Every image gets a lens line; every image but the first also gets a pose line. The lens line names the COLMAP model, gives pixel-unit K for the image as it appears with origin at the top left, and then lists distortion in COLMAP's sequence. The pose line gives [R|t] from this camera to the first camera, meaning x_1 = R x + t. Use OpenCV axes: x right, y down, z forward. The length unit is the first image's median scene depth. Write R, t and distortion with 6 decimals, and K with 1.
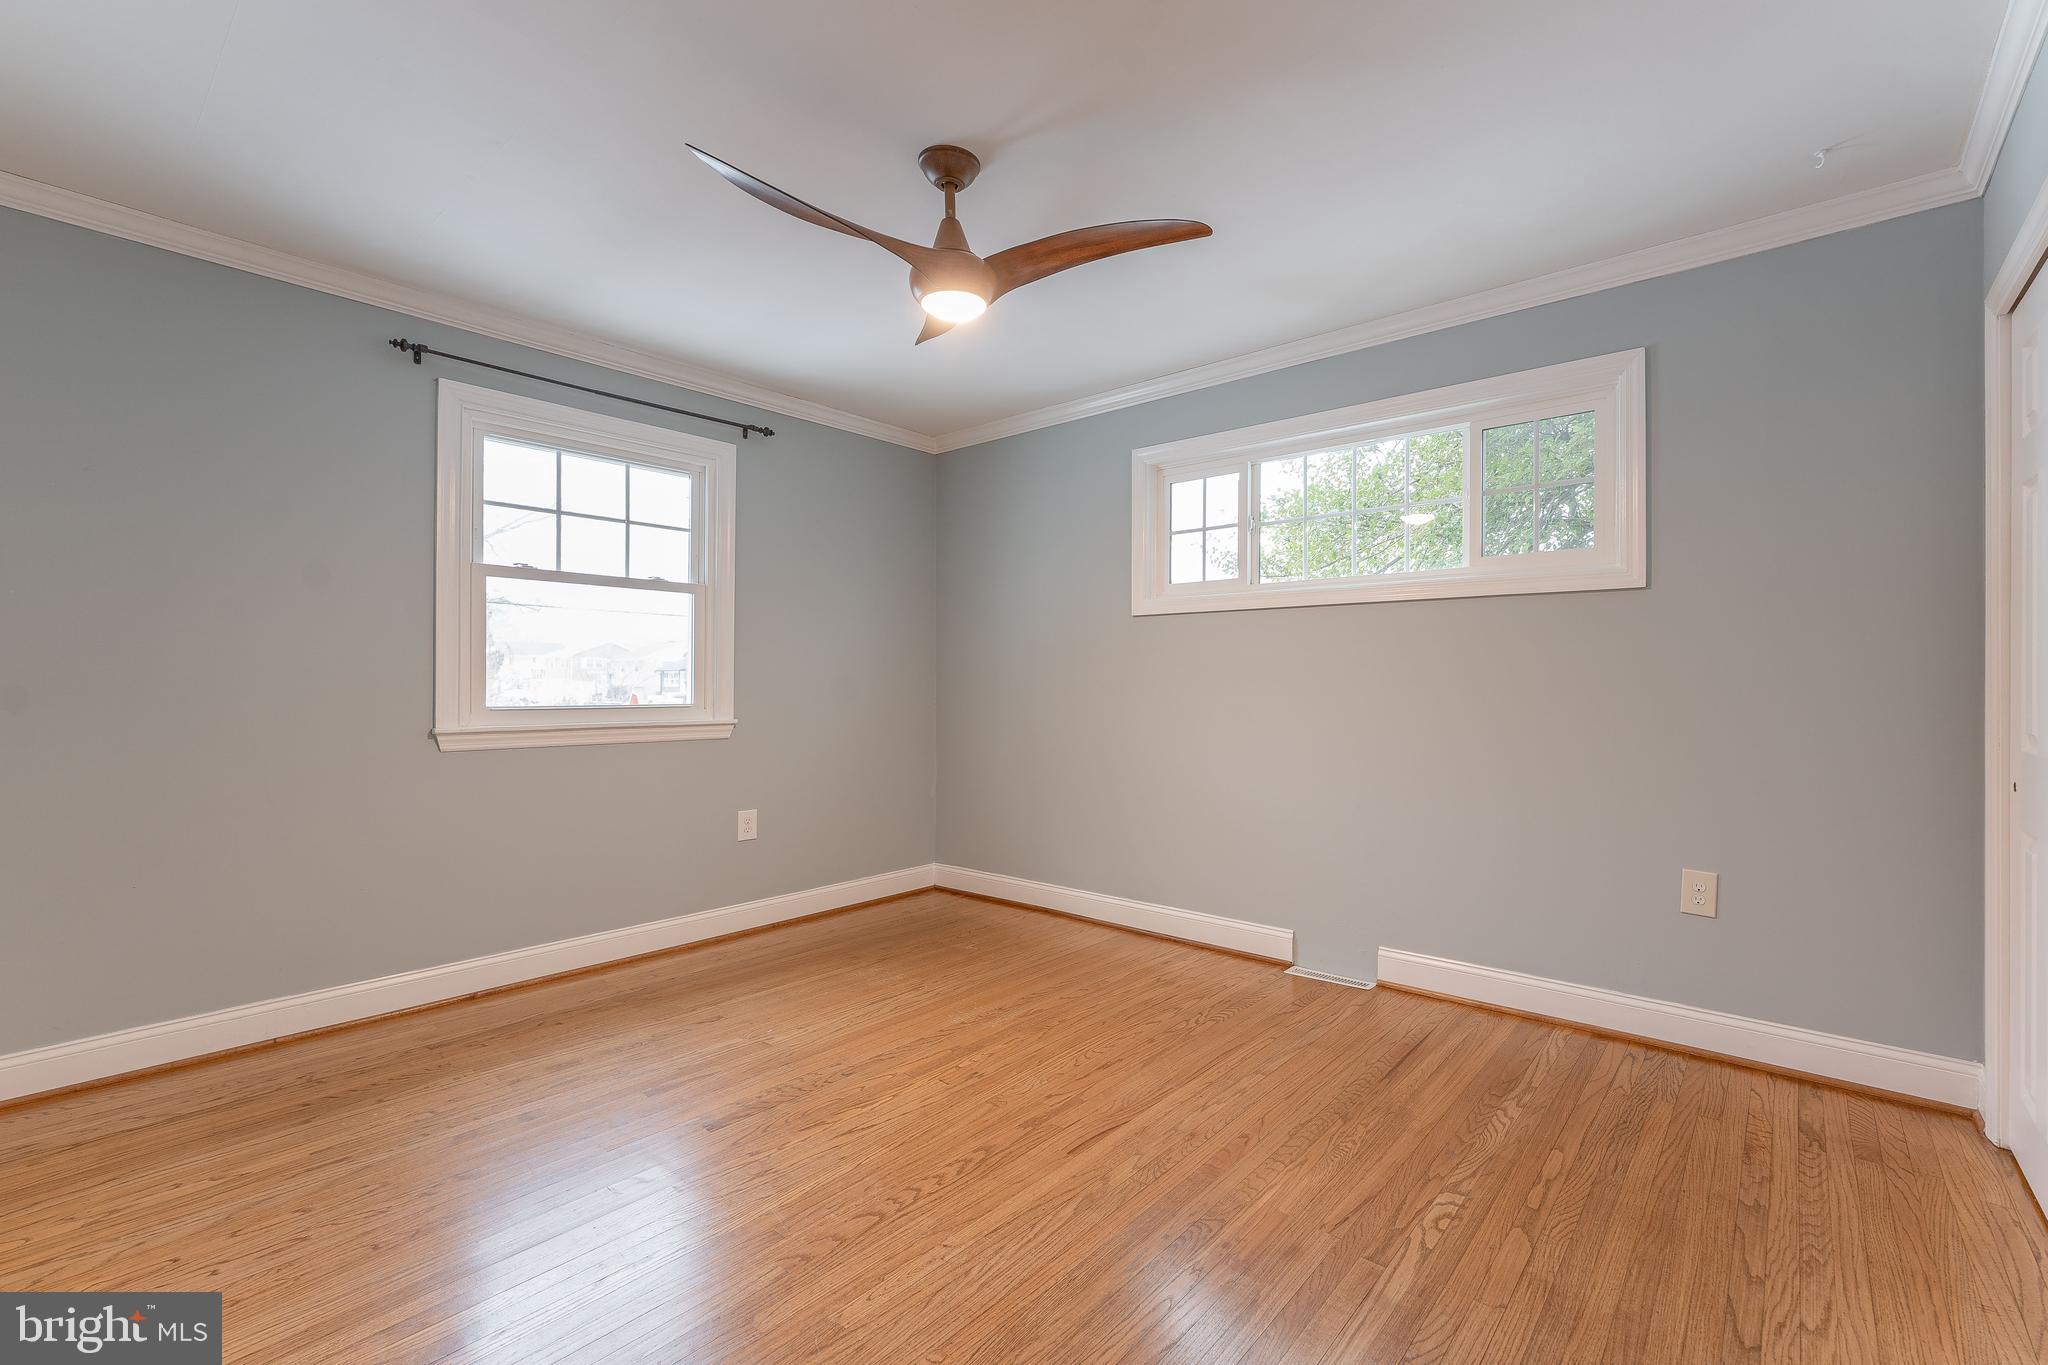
lens RADIAL K [[883.2, 0, 1111.5], [0, 883.2, 683.8], [0, 0, 1]] dist [0.001281, 0.000080]
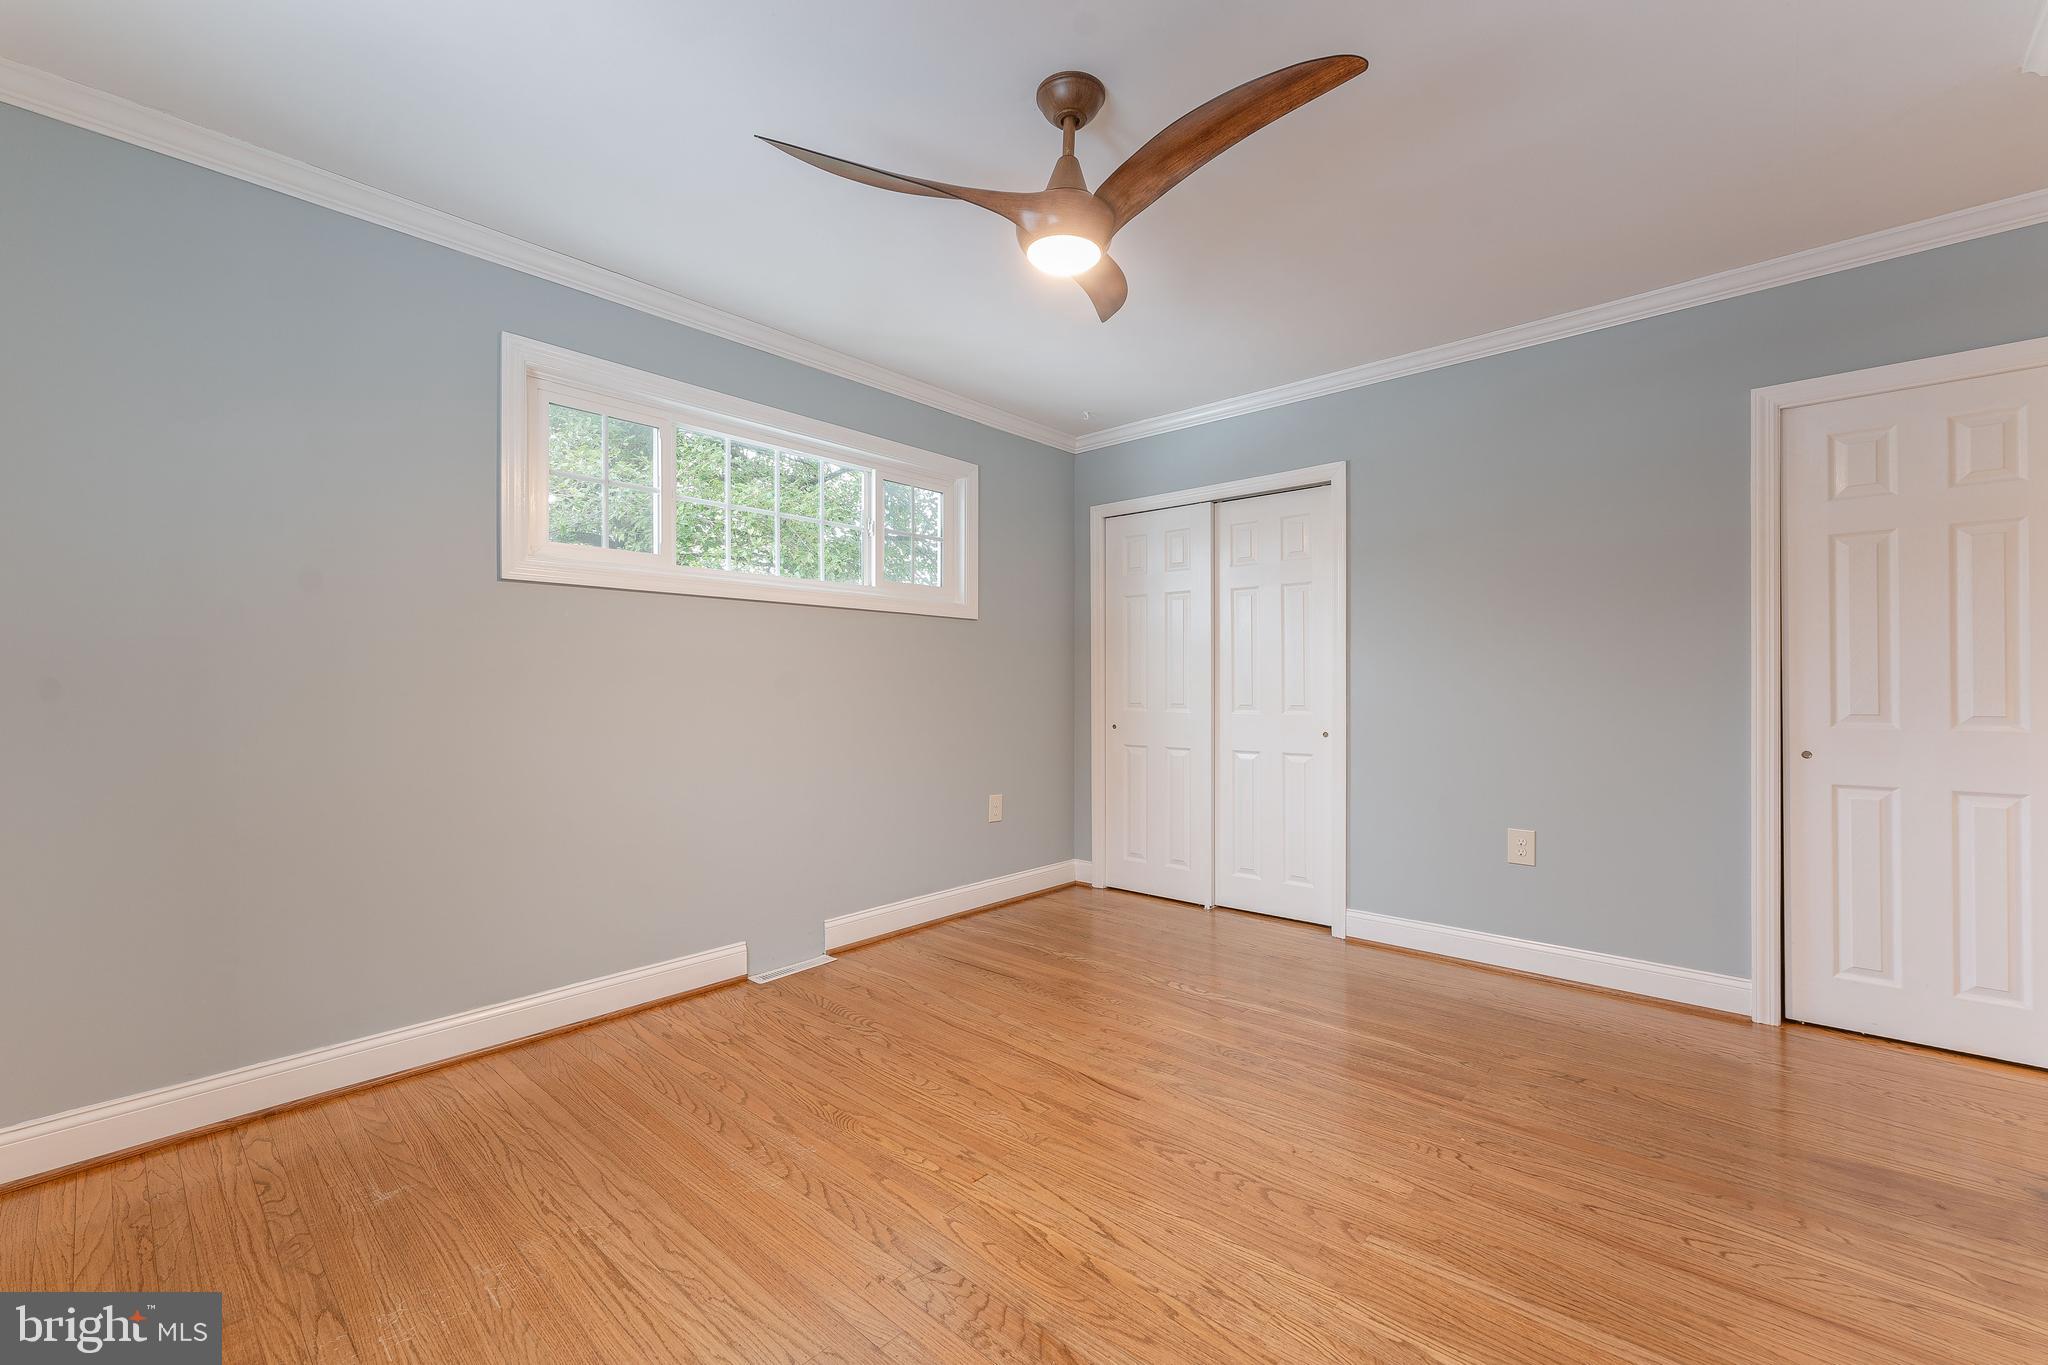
lens RADIAL K [[841.7, 0, 1018.4], [0, 841.7, 683.7], [0, 0, 1]] dist [0.000287, 0.000047]
pose [[0.055876, -0.003251, 0.998432, -0.864979], [-0.001718, 0.999993, 0.003352, 0.002121], [-0.998436, -0.001903, 0.055870, 0.846304]]
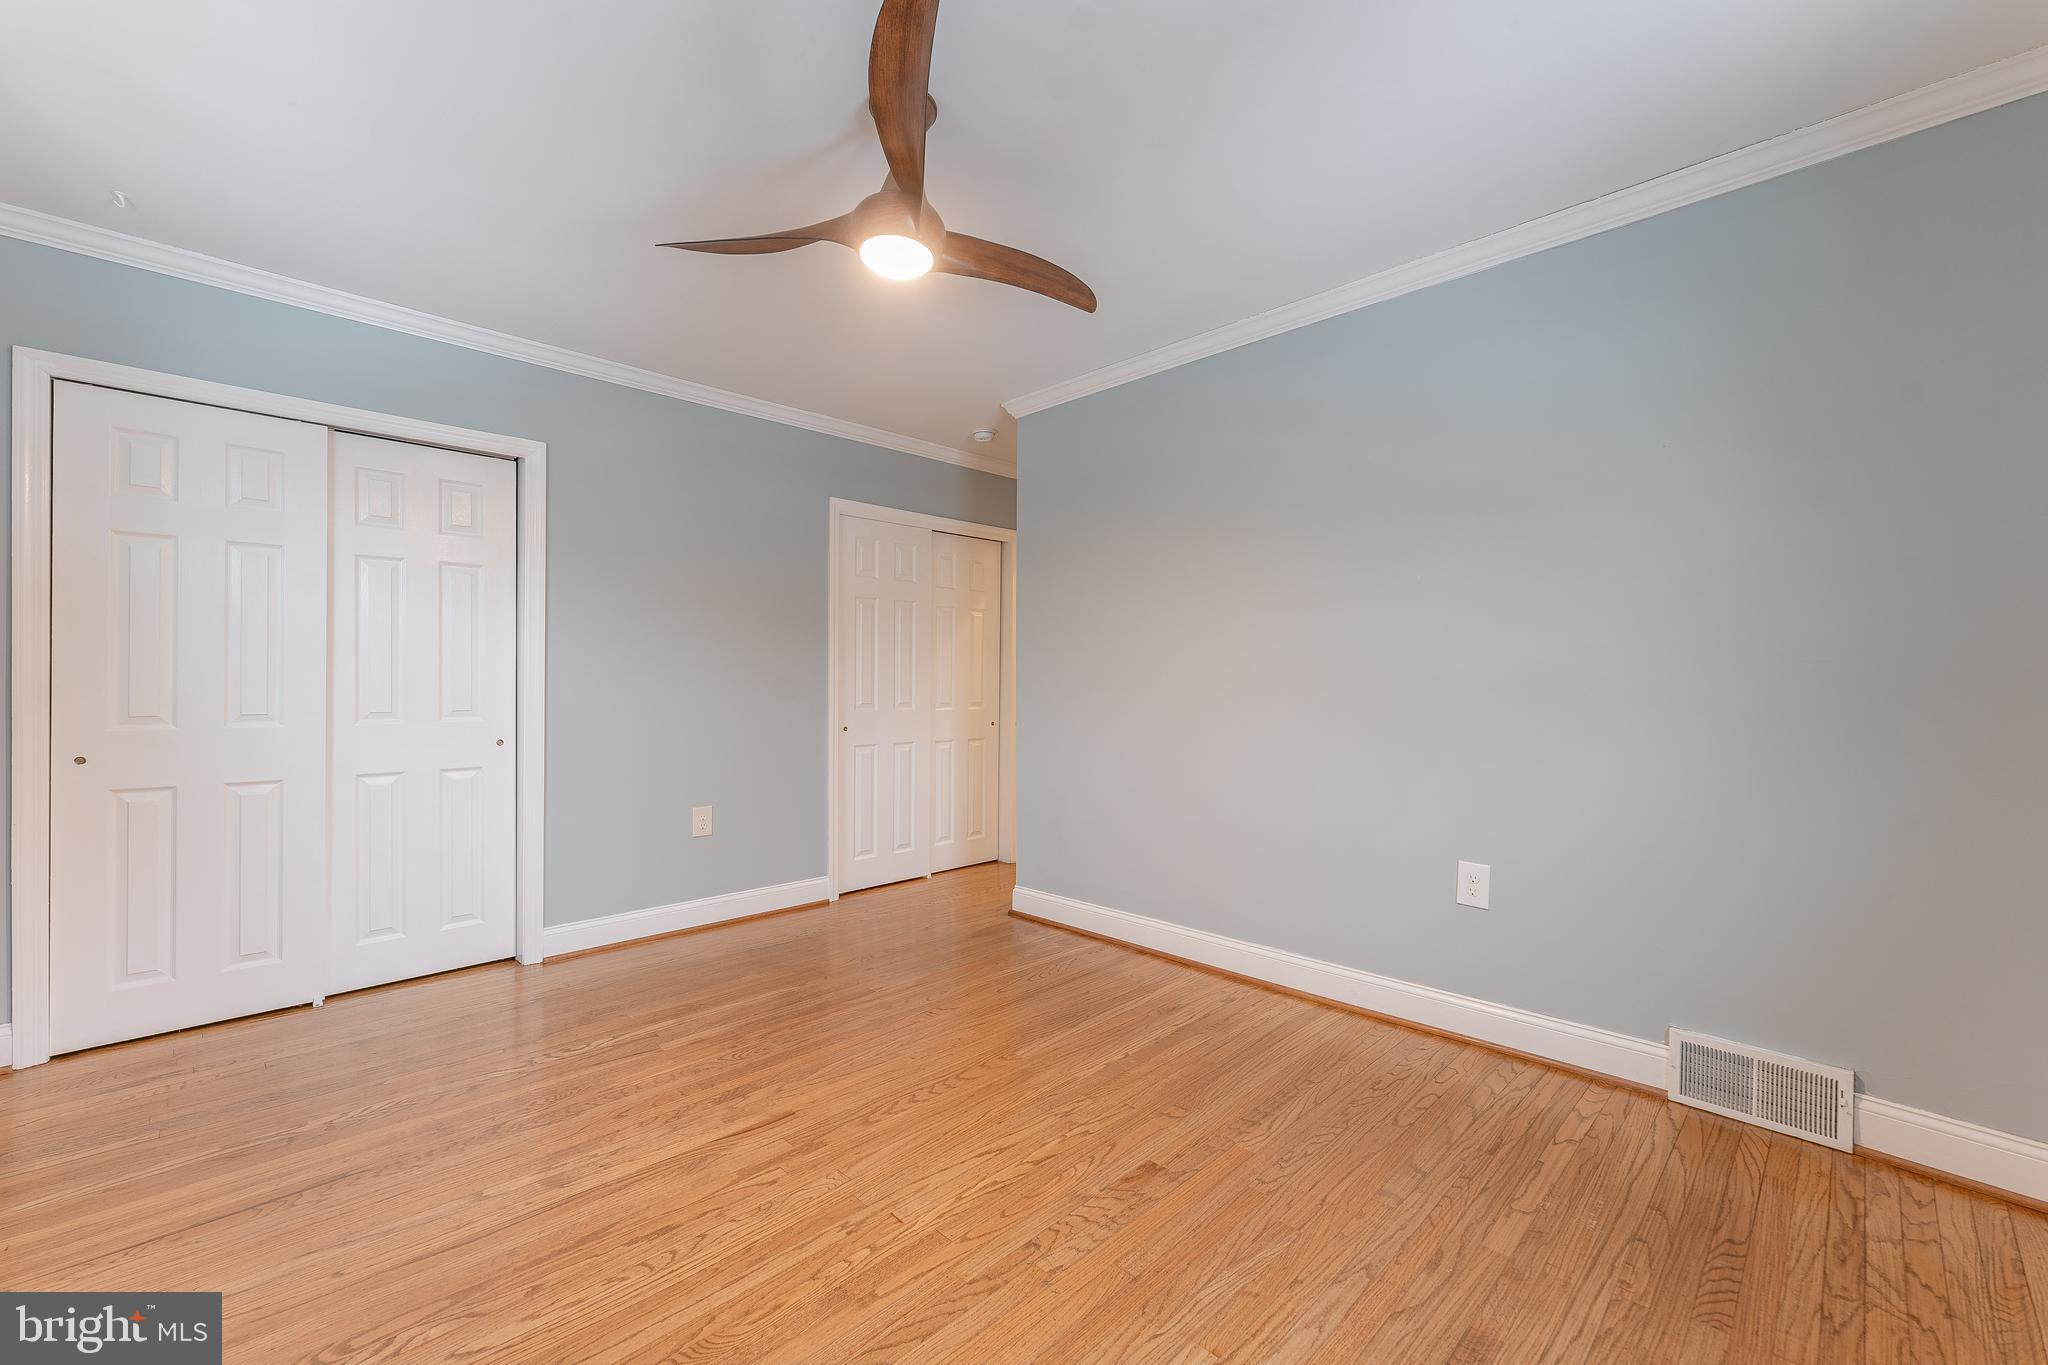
lens RADIAL K [[835.0, 0, 1028.5], [0, 835.0, 688.8], [0, 0, 1]] dist [0.001398, -0.000817]
pose [[-0.994760, -0.004248, 0.102150, -0.337664], [-0.004300, 0.999991, -0.000285, 0.008648], [-0.102148, -0.000722, -0.994769, 1.539612]]
